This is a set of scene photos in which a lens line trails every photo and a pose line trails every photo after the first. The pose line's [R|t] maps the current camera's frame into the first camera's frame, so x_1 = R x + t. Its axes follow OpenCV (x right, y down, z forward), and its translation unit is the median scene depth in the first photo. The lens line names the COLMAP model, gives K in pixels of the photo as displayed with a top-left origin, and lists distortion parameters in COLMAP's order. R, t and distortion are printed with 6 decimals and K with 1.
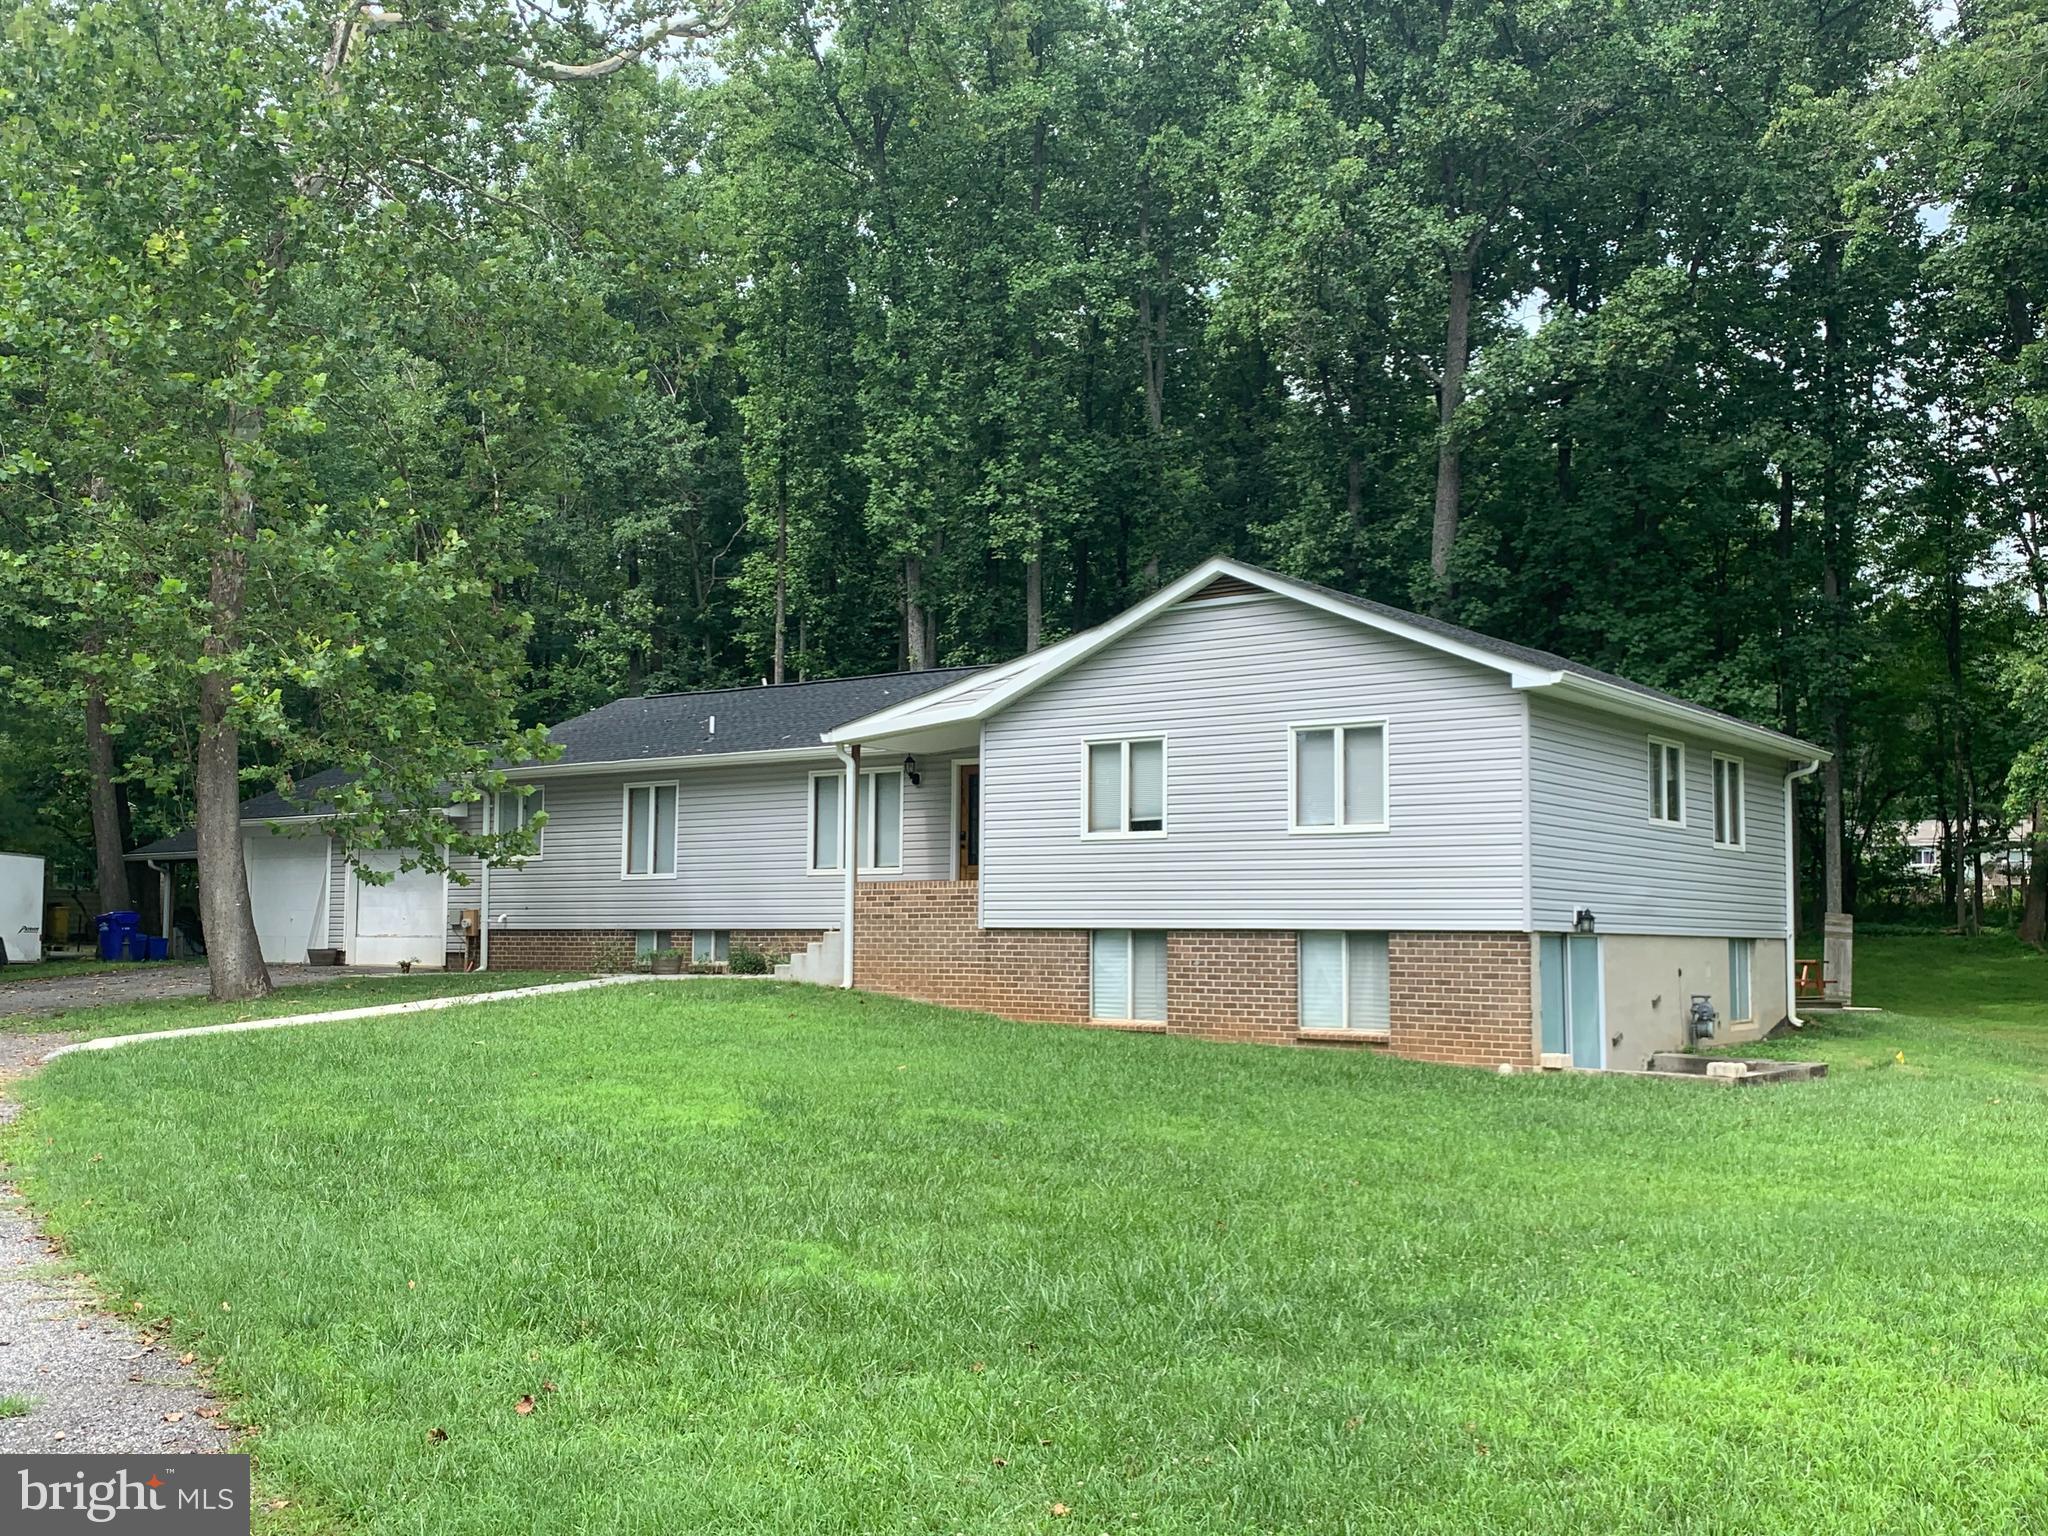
lens RADIAL K [[1997.1, 0, 1053.9], [0, 1997.1, 796.1], [0, 0, 1]] dist [0.063076, -0.021347]
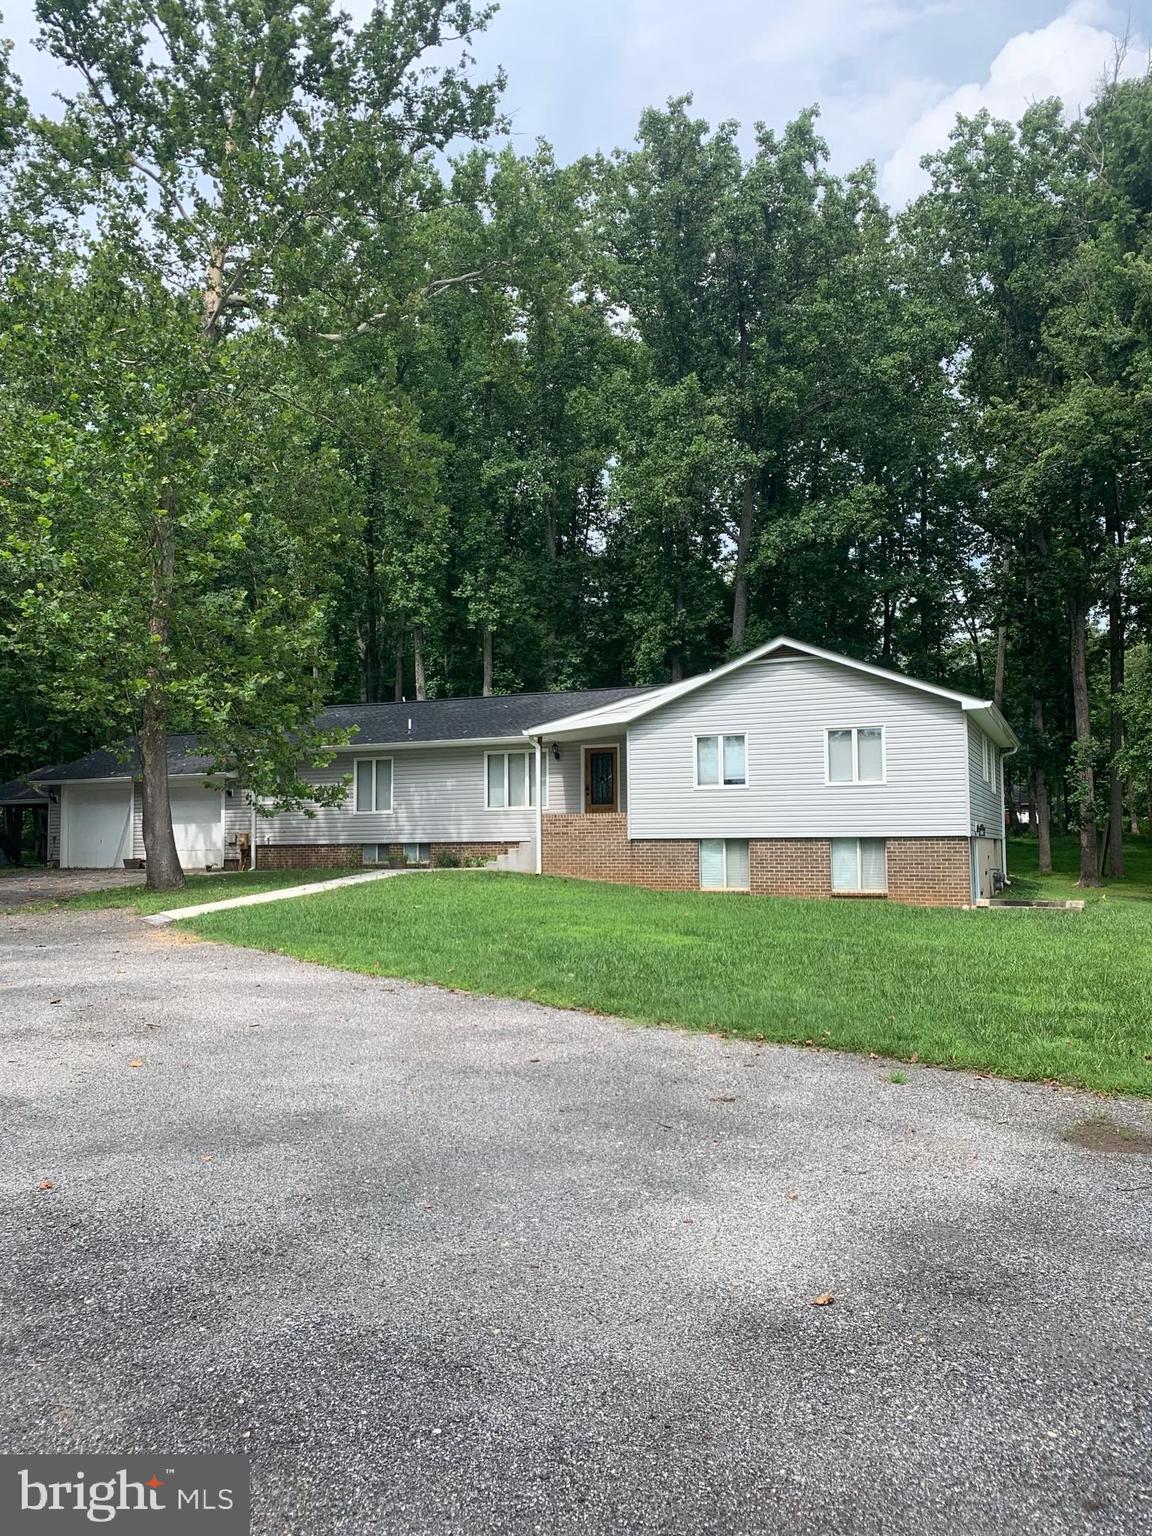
lens RADIAL K [[1164.9, 0, 576.0], [0, 1164.9, 768.0], [0, 0, 1]] dist [0.063377, -0.003341]
pose [[0.975642, 0.000617, 0.219366, -0.294626], [-0.001032, 0.999998, 0.001781, 0.000414], [-0.219364, -0.001964, 0.975641, -0.010549]]
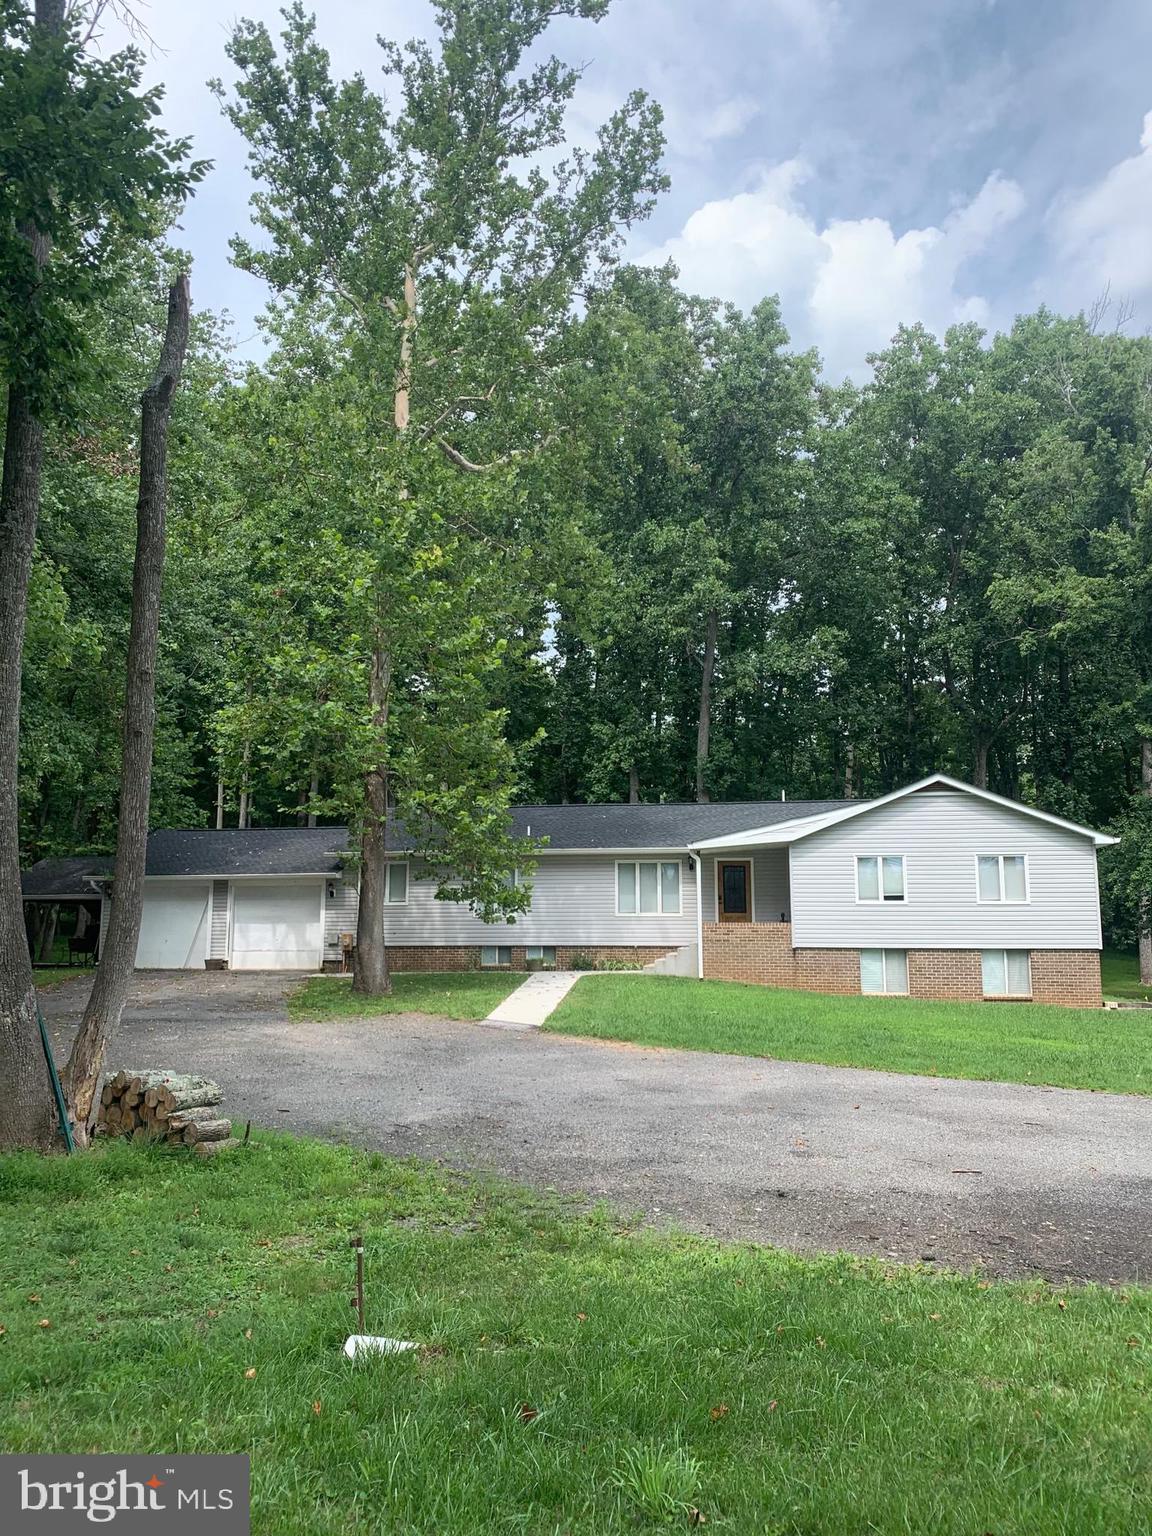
lens RADIAL K [[1163.3, 0, 576.0], [0, 1163.3, 768.0], [0, 0, 1]] dist [0.043549, -0.008493]
pose [[0.878209, 0.056990, 0.474869, -0.741196], [-0.027726, 0.997272, -0.068408, -0.024762], [-0.477472, 0.046910, 0.877394, 0.072158]]
